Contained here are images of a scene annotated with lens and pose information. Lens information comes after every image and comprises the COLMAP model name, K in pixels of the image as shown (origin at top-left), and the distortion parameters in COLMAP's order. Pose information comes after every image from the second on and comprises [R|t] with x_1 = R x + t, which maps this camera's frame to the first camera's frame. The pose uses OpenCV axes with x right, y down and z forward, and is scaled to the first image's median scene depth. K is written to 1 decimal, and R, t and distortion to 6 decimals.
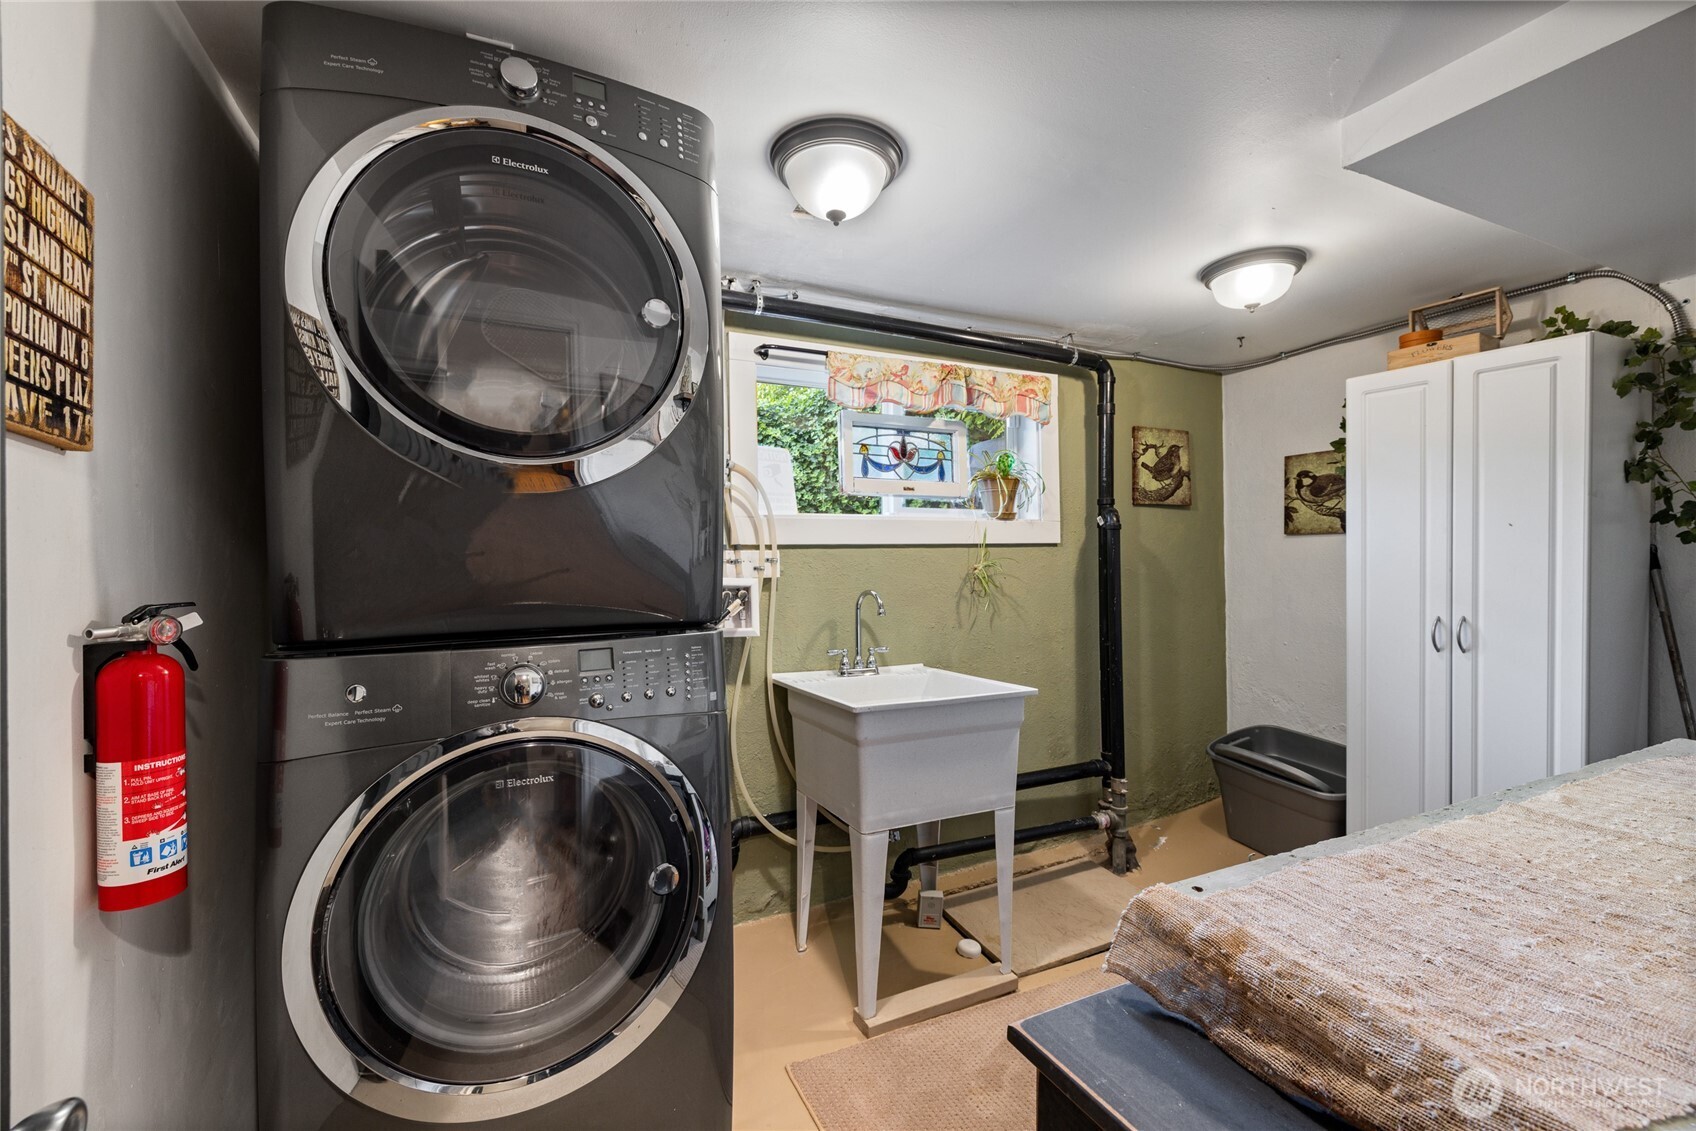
lens RADIAL K [[720.9, 0, 844.9], [0, 720.9, 564.6], [0, 0, 1]] dist [0.007406, -0.001416]
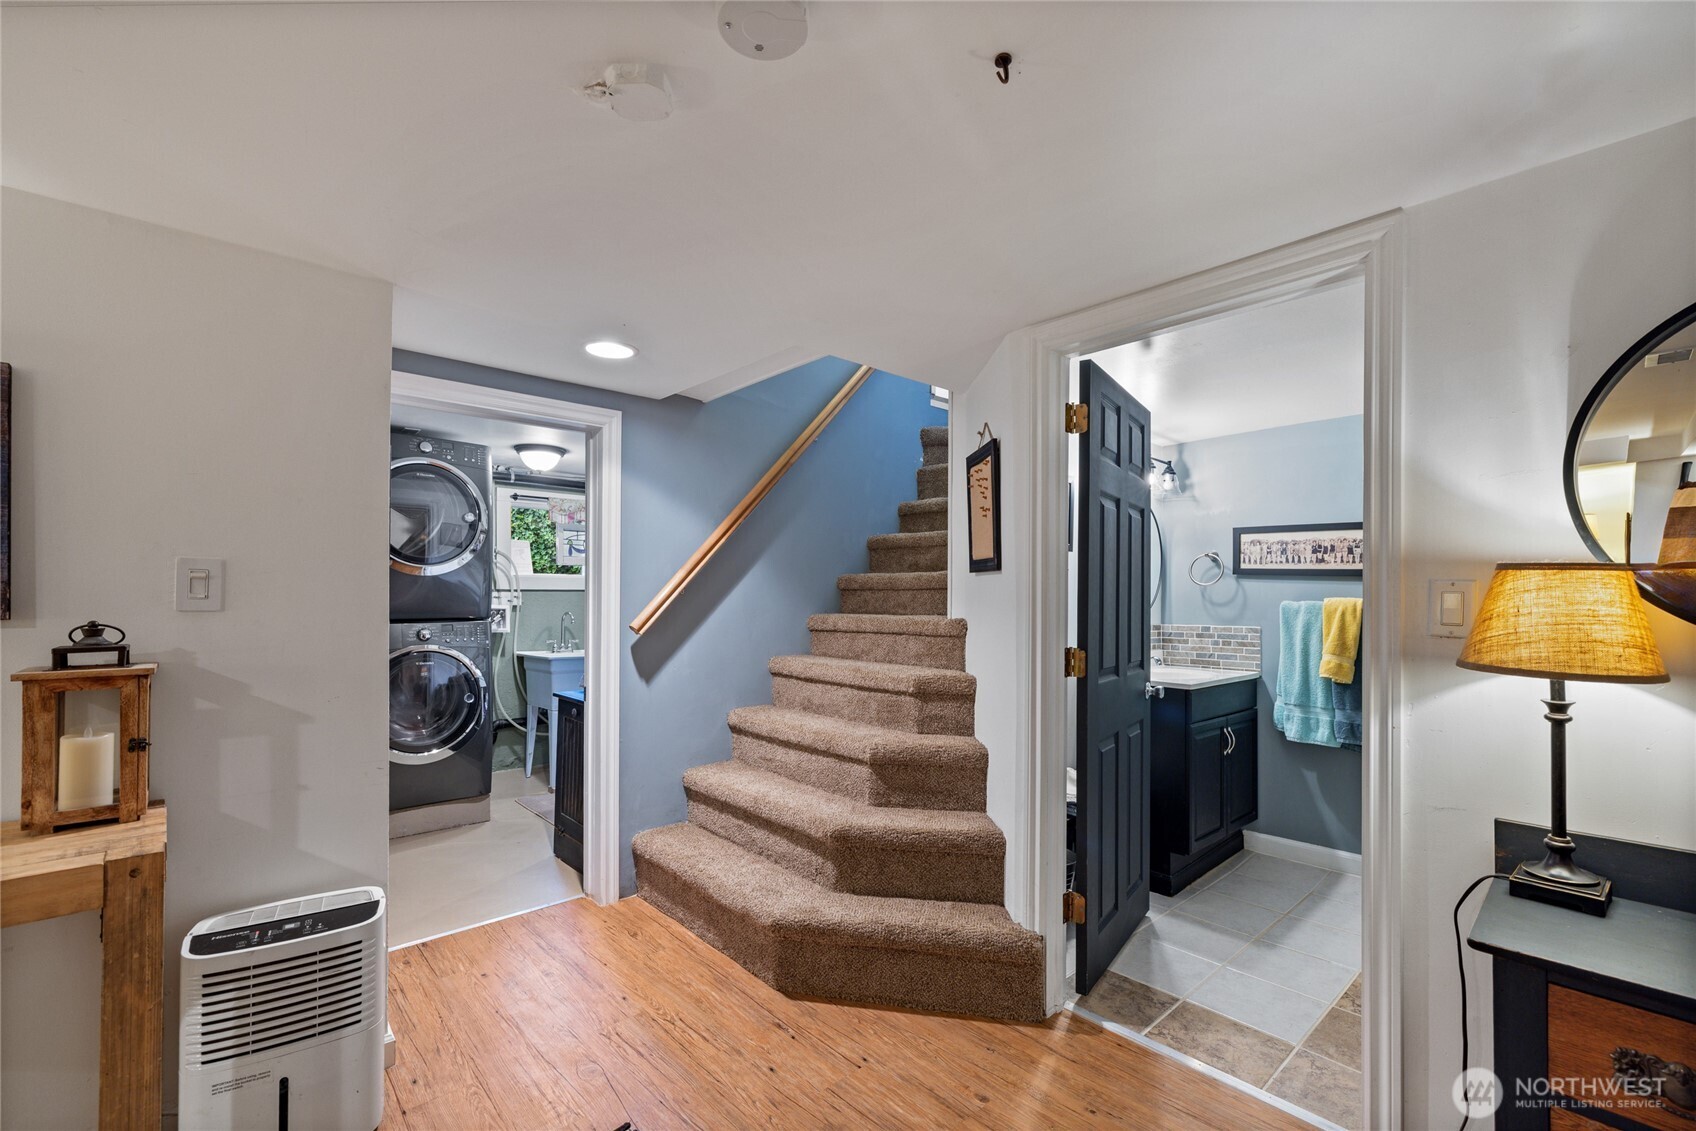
lens RADIAL K [[720.9, 0, 833.8], [0, 720.9, 589.9], [0, 0, 1]] dist [0.007406, -0.001416]
pose [[0.962411, 0.015981, 0.271126, 0.216161], [-0.011735, 0.999782, -0.017275, -0.001250], [-0.271343, 0.013444, 0.962389, -1.276256]]
